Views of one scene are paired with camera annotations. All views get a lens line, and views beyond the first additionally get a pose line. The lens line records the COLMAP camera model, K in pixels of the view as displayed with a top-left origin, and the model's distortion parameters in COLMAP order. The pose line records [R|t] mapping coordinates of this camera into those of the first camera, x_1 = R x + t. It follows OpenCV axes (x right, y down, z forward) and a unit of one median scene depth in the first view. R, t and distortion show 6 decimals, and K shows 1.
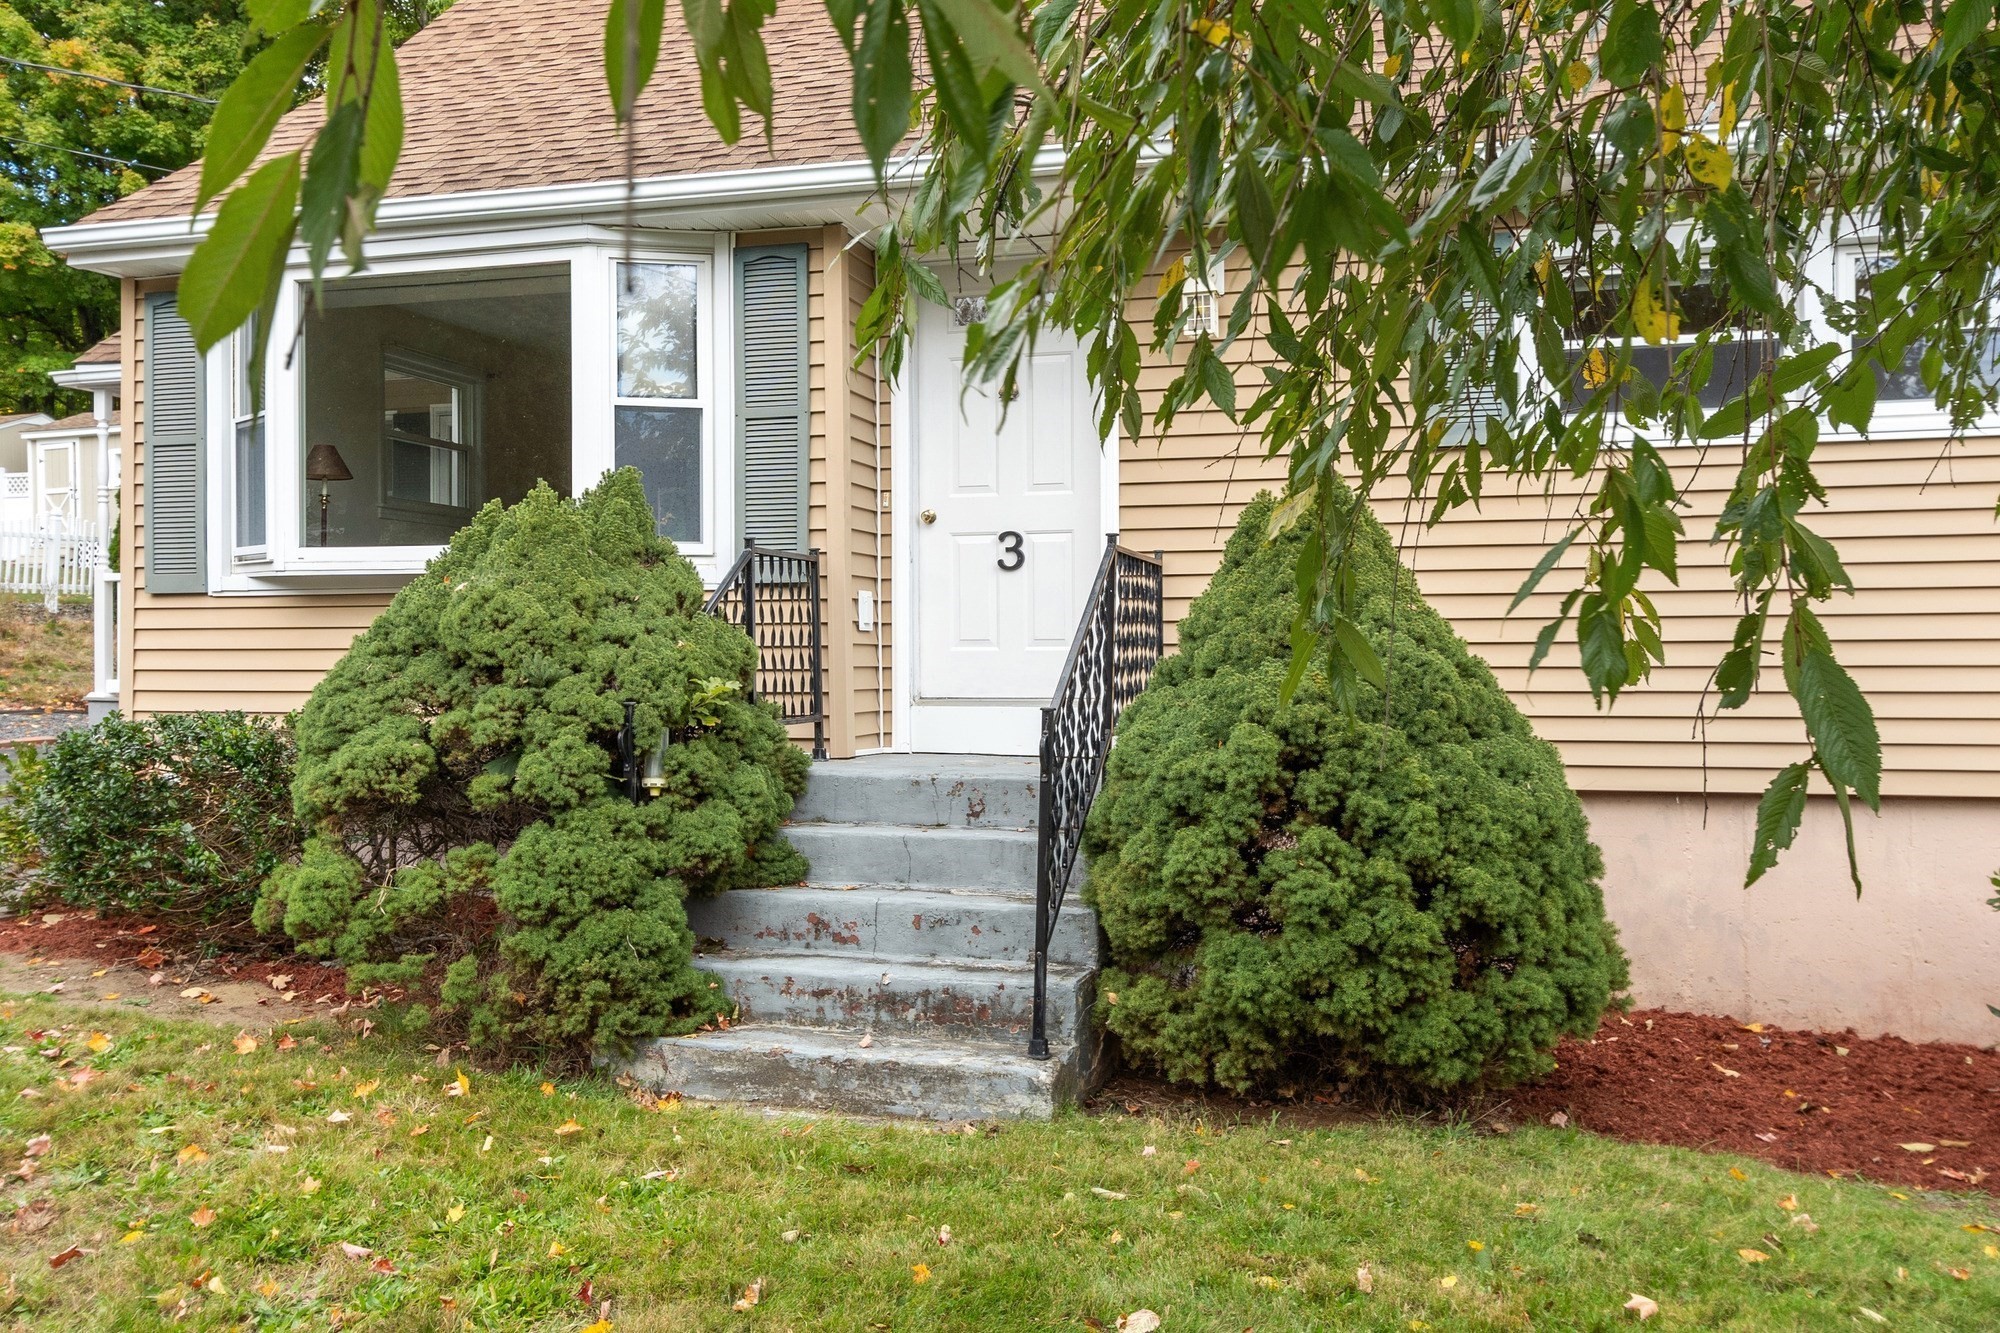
lens RADIAL K [[1598.6, 0, 1001.2], [0, 1598.6, 661.8], [0, 0, 1]] dist [-0.002321, -0.000371]
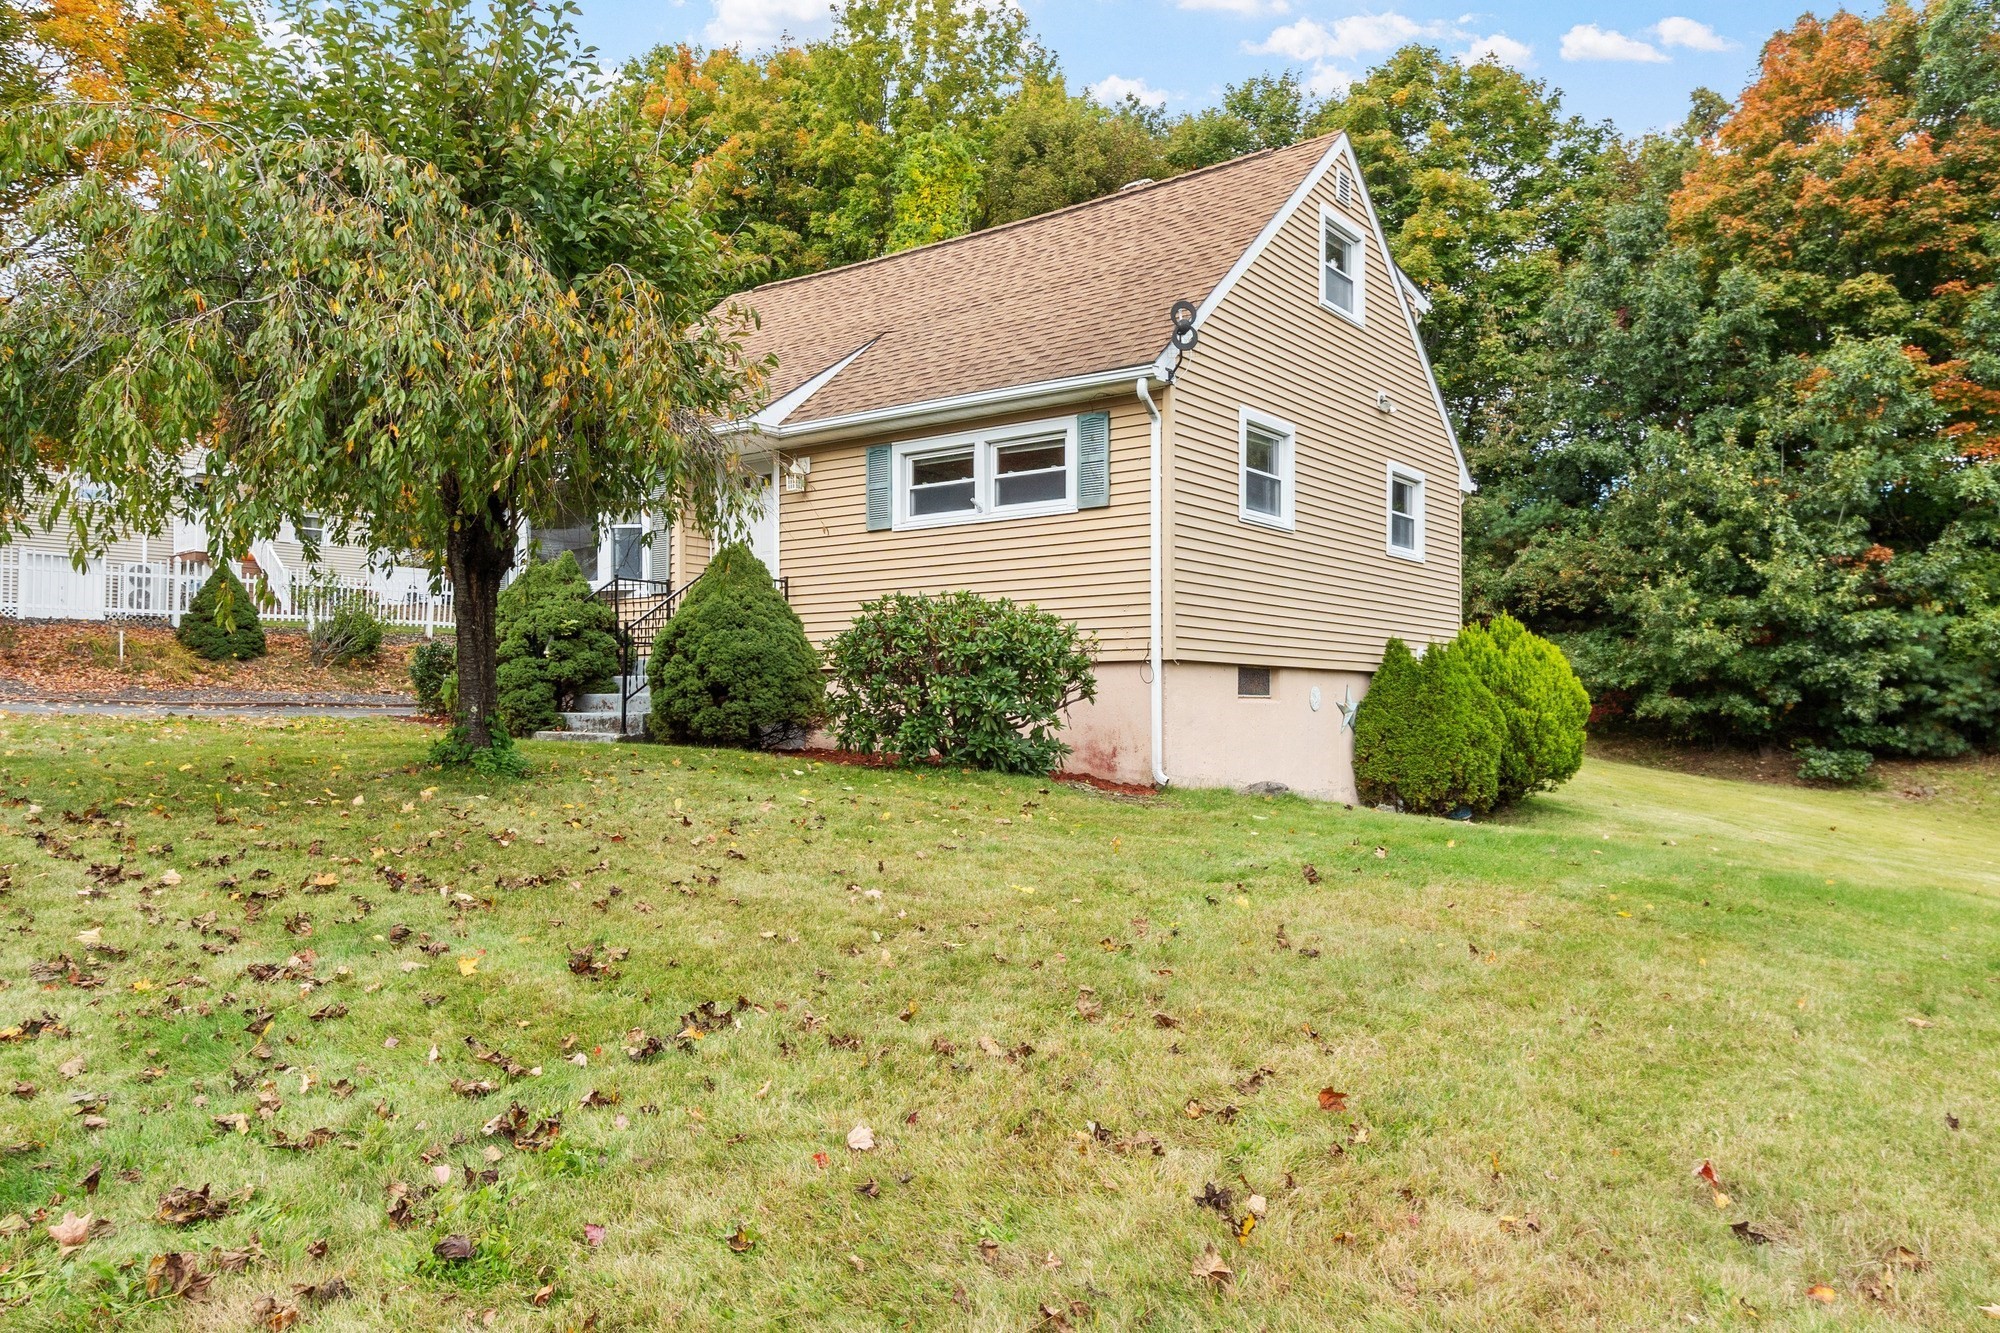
lens RADIAL K [[1394.7, 0, 999.2], [0, 1394.7, 671.1], [0, 0, 1]] dist [-0.000893, -0.000036]
pose [[0.925182, -0.008481, -0.379429, 1.692254], [-0.005311, 0.999363, -0.035289, 0.211388], [0.379487, 0.034664, 0.924548, -1.212290]]
